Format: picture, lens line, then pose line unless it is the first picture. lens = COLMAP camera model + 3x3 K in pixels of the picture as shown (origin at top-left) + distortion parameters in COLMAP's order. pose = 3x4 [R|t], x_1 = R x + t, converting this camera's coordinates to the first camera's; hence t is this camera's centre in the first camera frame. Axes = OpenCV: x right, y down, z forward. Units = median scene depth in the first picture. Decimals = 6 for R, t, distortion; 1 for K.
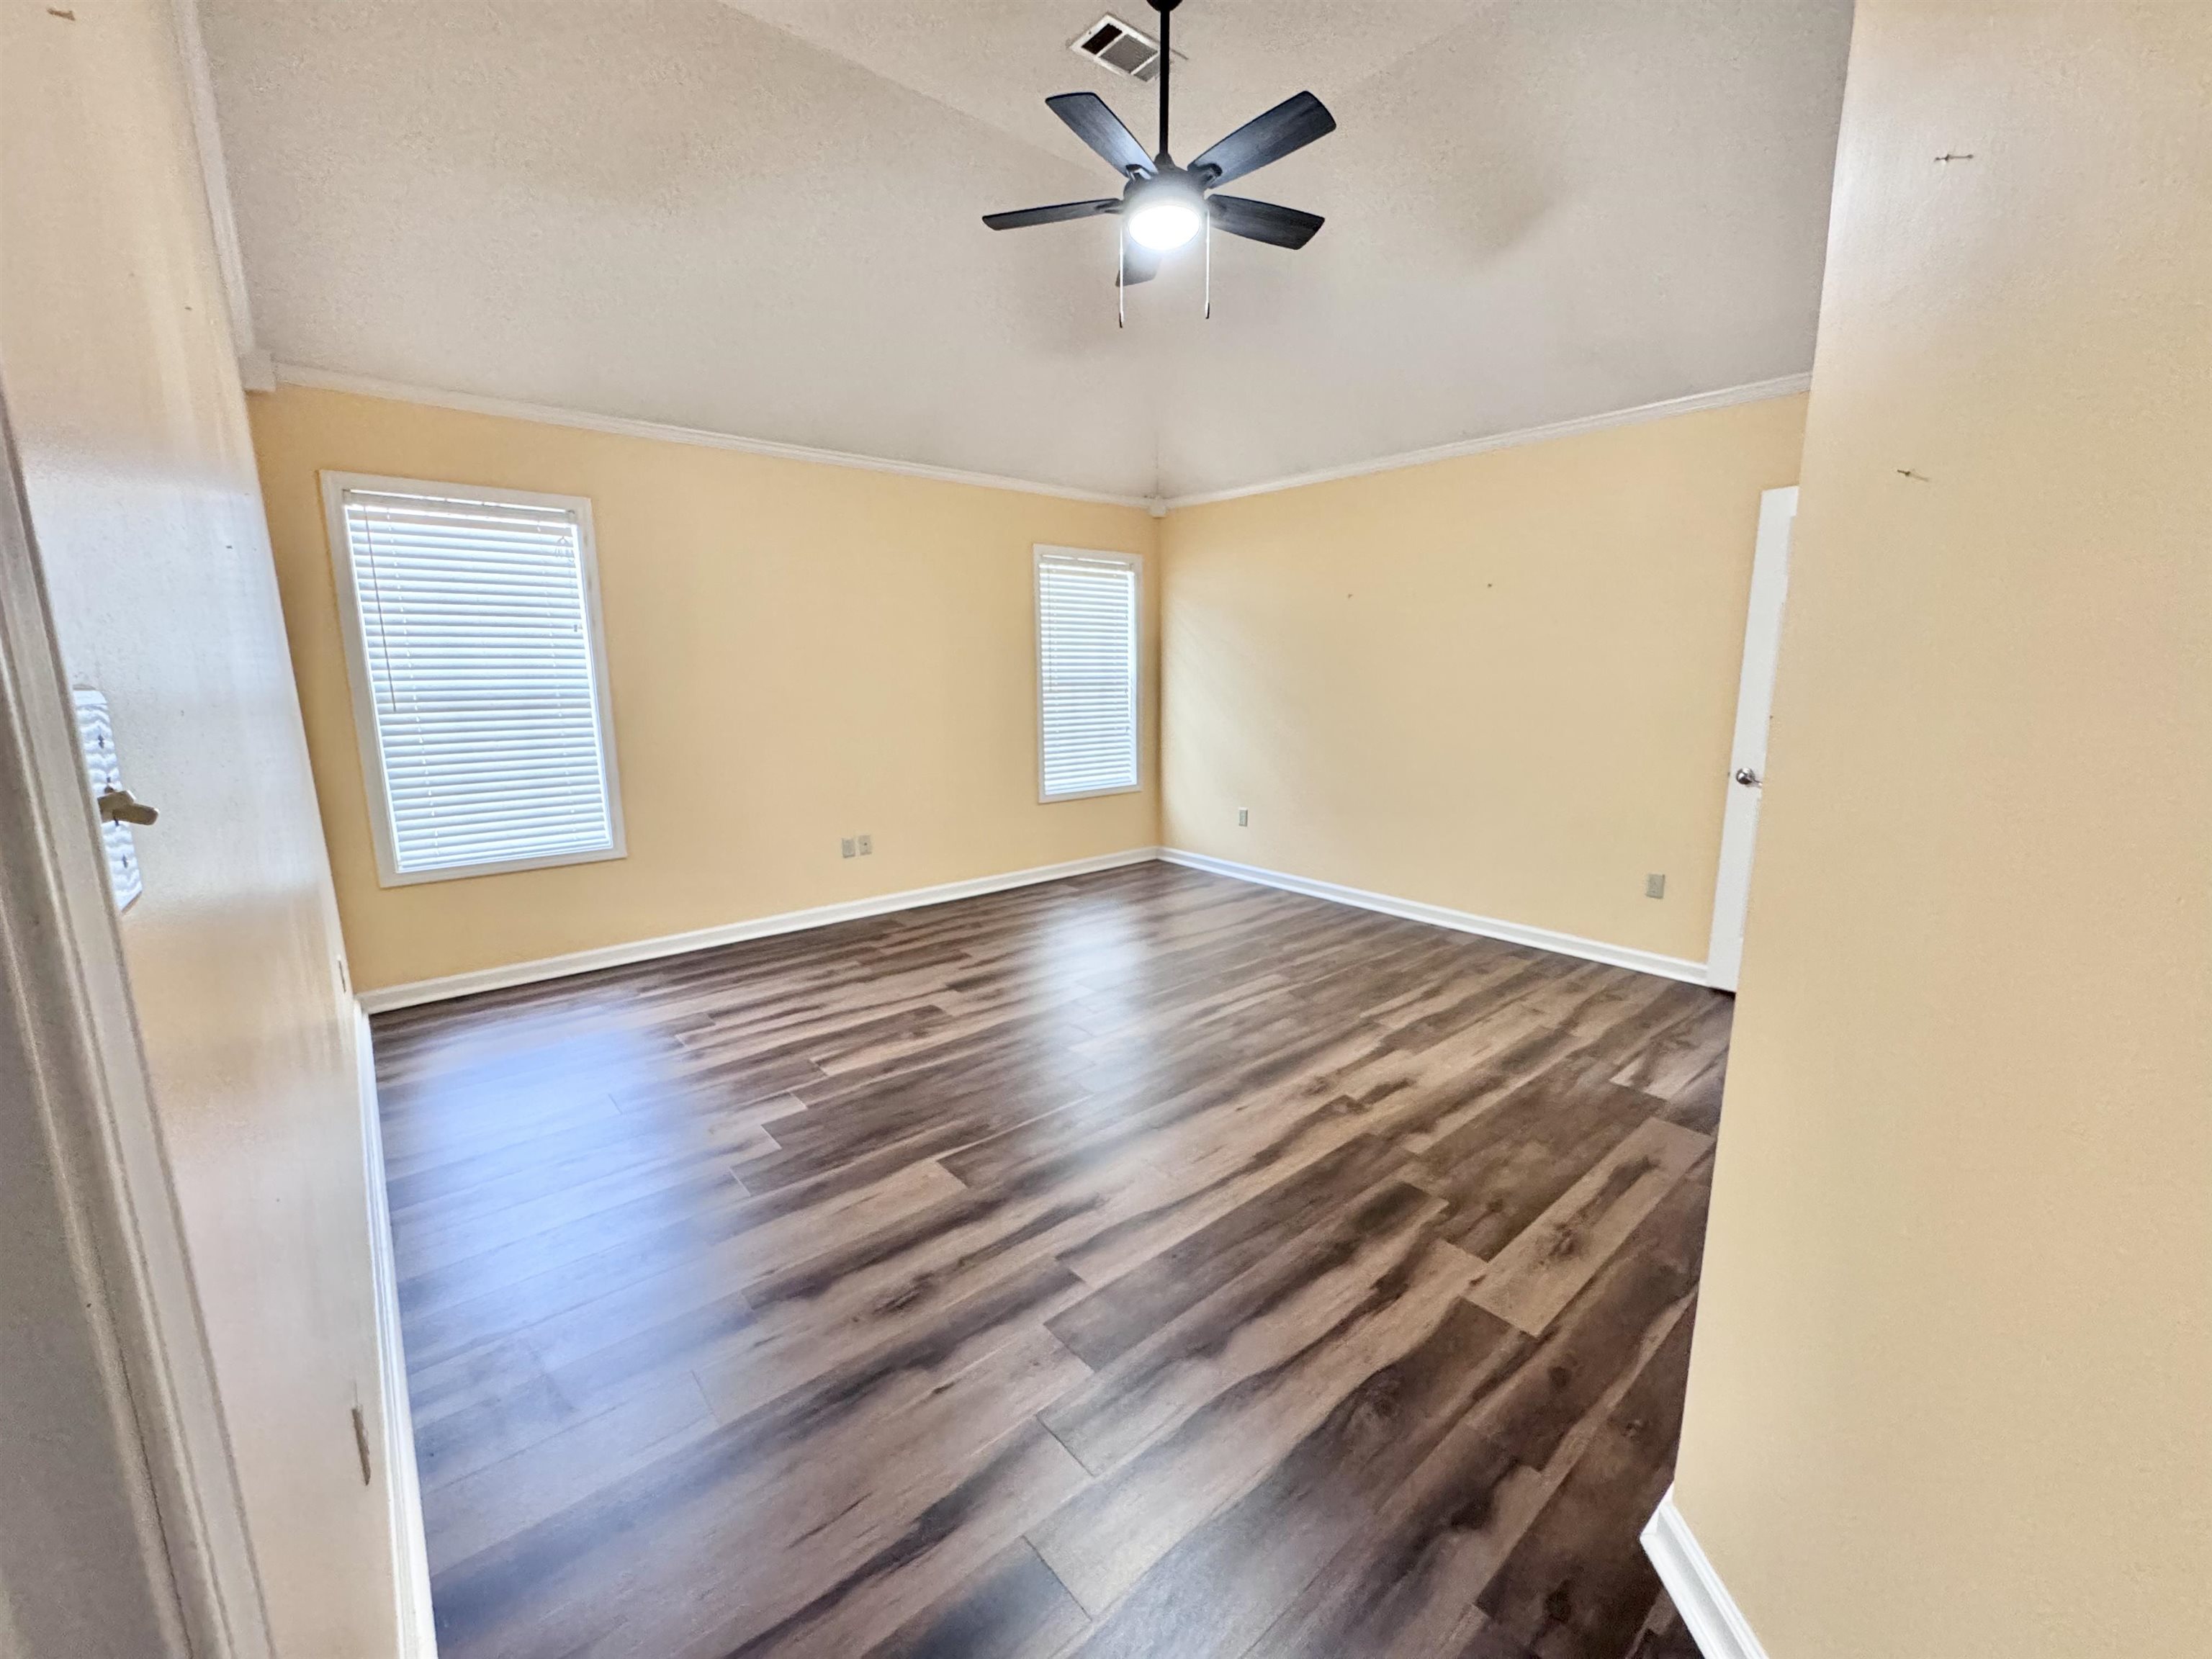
lens RADIAL K [[887.1, 0, 1104.7], [0, 887.1, 821.2], [0, 0, 1]] dist [-0.001829, -0.000419]
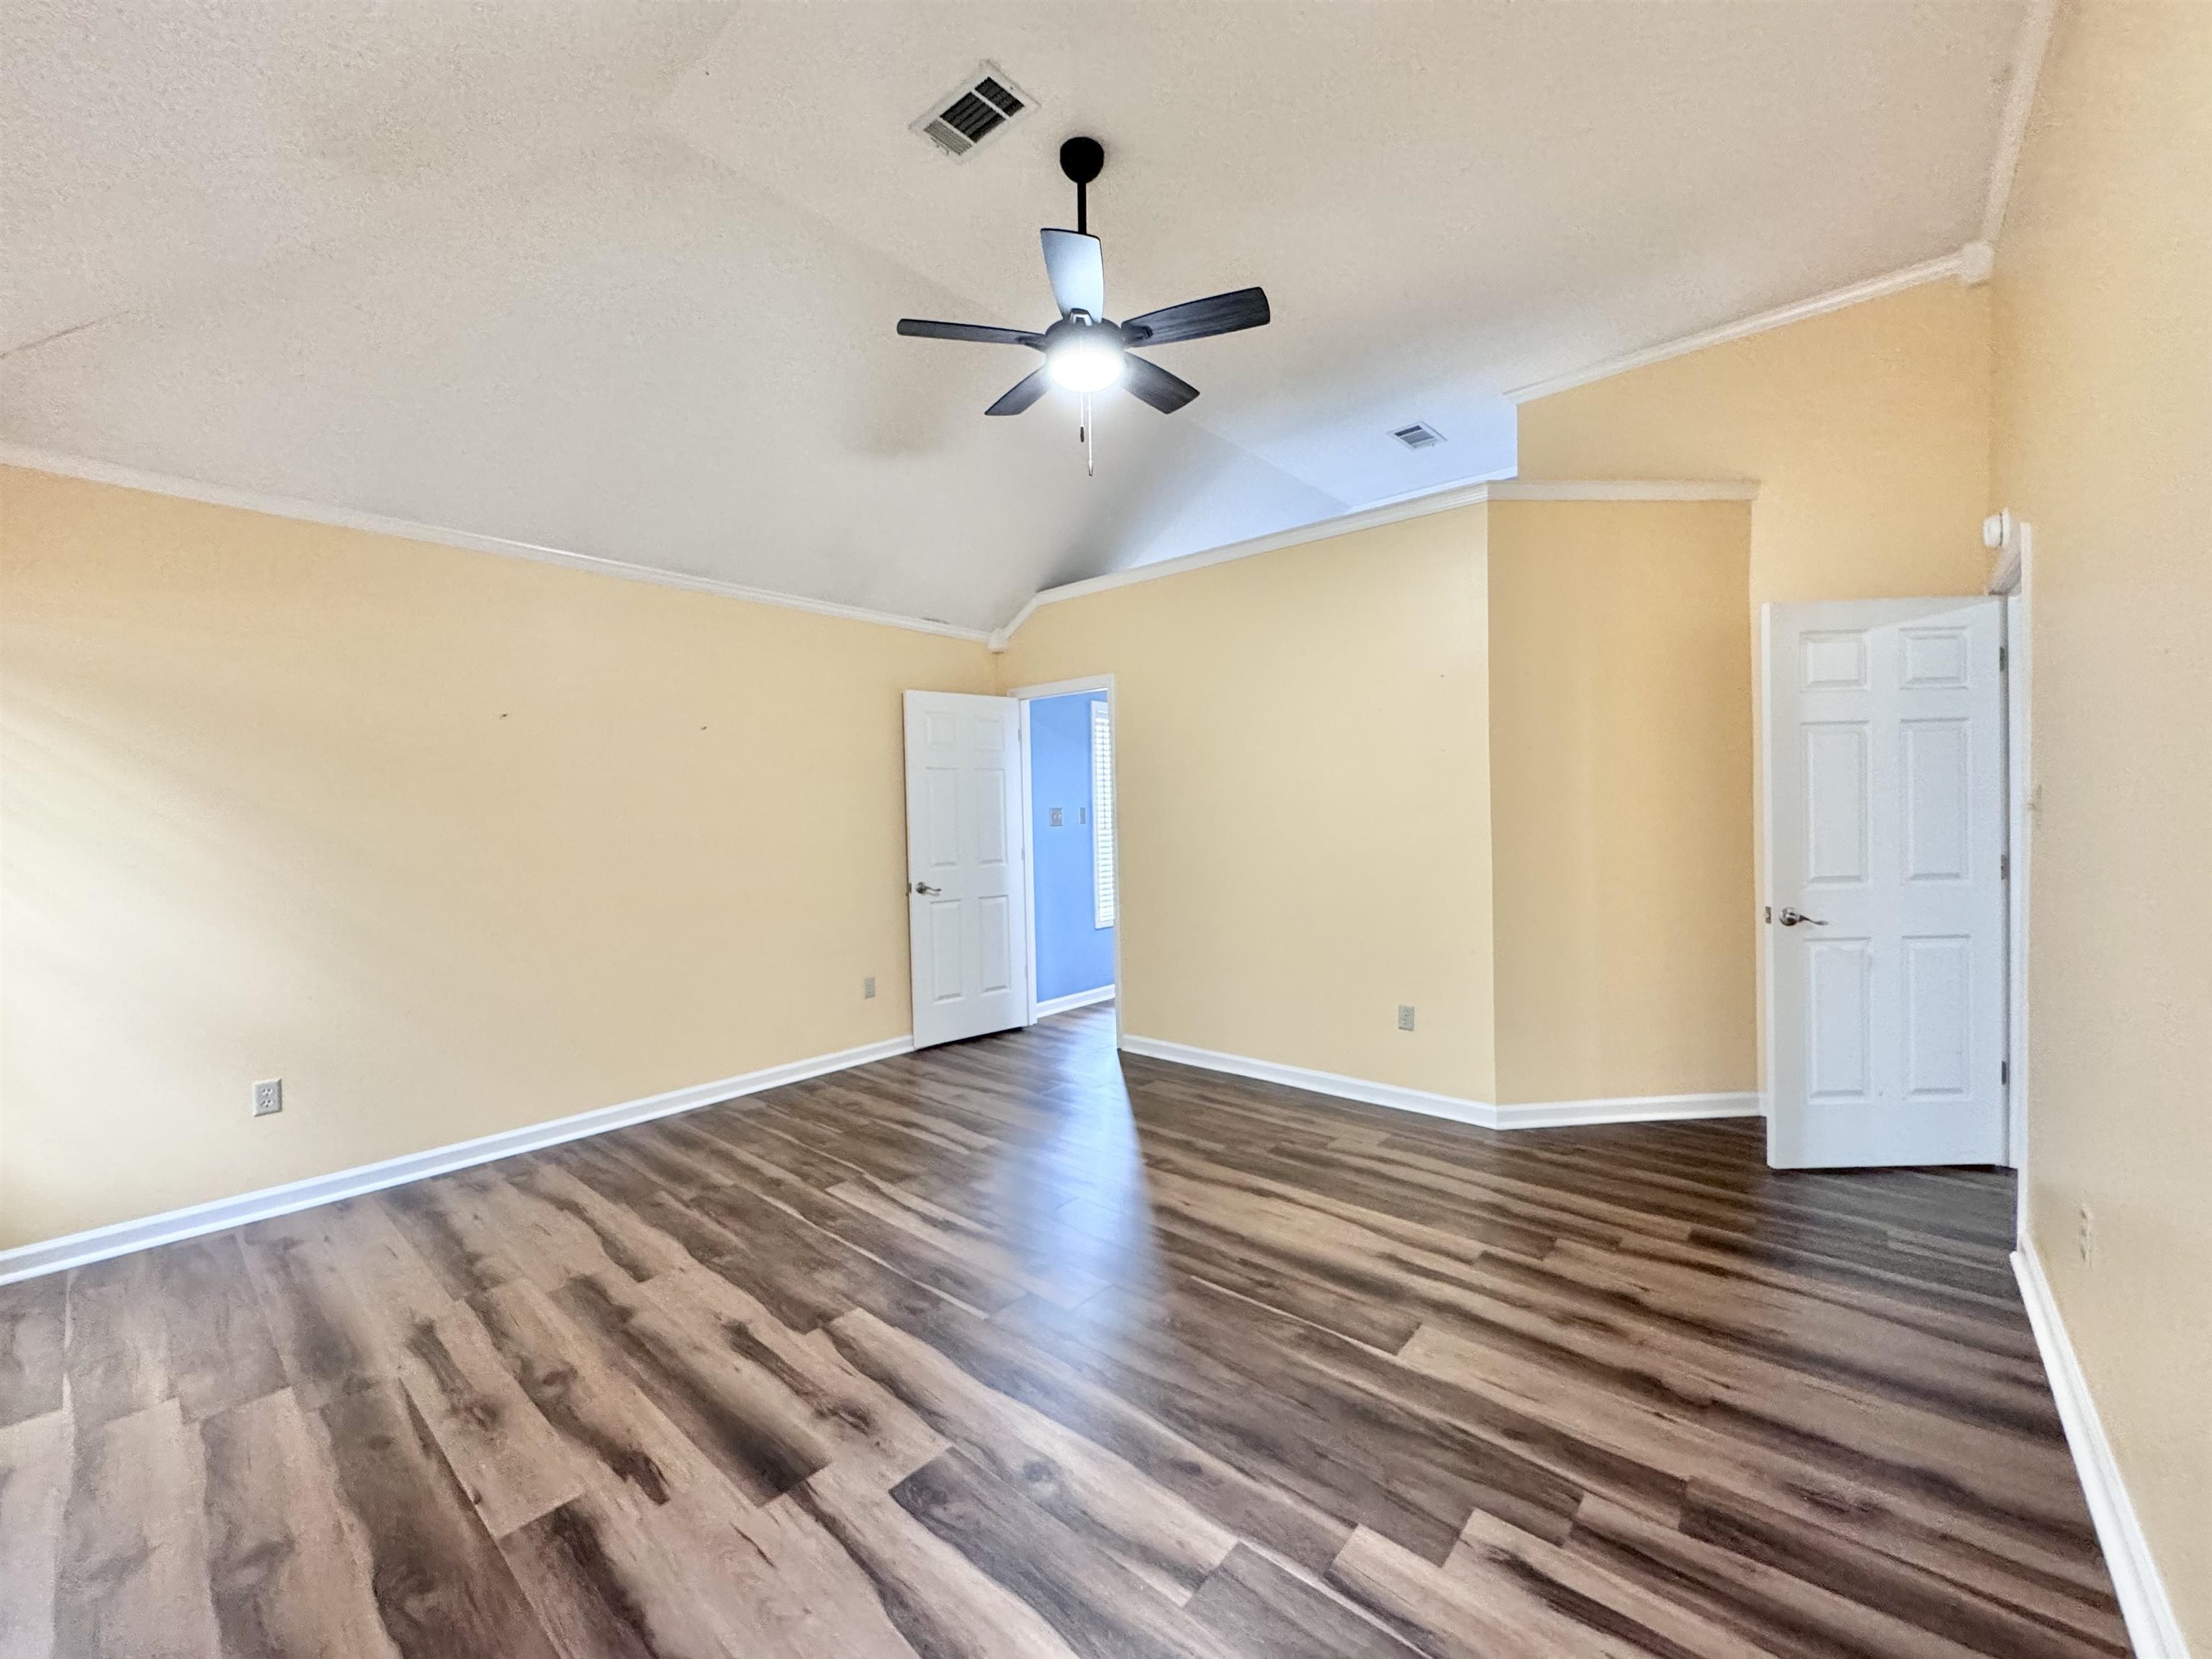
lens RADIAL K [[887.1, 0, 1098.7], [0, 887.1, 817.7], [0, 0, 1]] dist [-0.001829, -0.000419]
pose [[-0.145517, -0.000389, 0.989356, -0.663940], [0.187101, 0.981944, 0.027905, -0.137710], [-0.971503, 0.189170, -0.142817, 0.867153]]
